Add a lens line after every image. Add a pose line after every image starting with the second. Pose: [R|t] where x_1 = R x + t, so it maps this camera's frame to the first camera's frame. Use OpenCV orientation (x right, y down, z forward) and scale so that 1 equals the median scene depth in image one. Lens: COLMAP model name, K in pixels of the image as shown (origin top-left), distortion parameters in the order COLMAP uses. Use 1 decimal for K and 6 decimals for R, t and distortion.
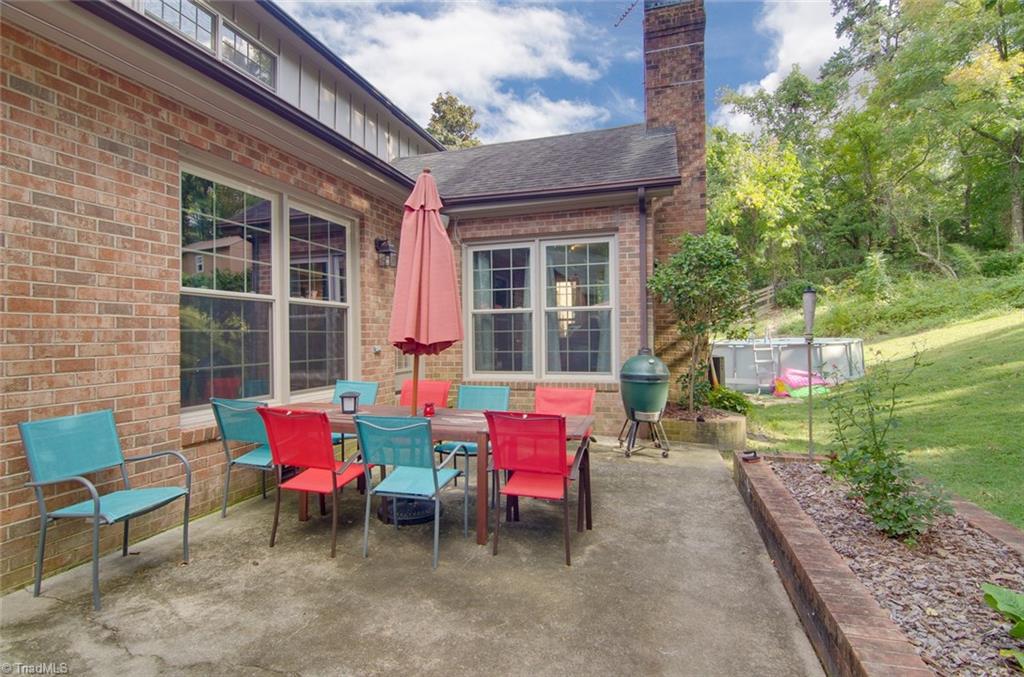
lens RADIAL K [[491.4, 0, 510.7], [0, 491.4, 332.3], [0, 0, 1]] dist [0.008806, -0.006597]
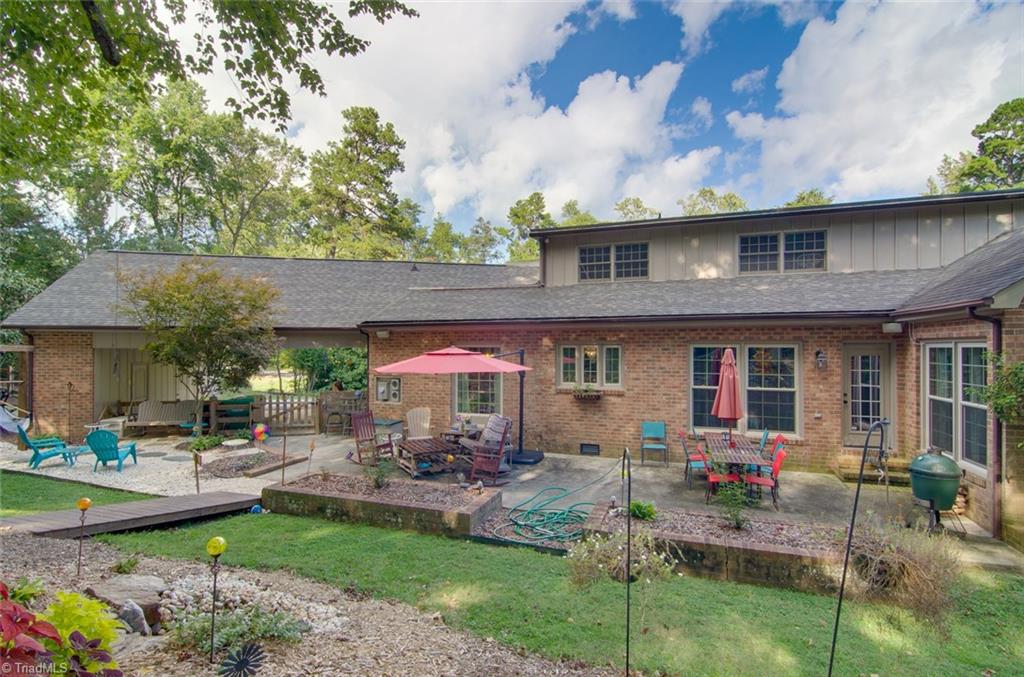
lens RADIAL K [[491.4, 0, 510.7], [0, 491.4, 340.4], [0, 0, 1]] dist [0.008806, -0.006597]
pose [[-0.023913, -0.001595, -0.999713, 2.261185], [0.003677, 0.999992, -0.001683, -0.353658], [0.999707, -0.003716, -0.023907, -0.036177]]
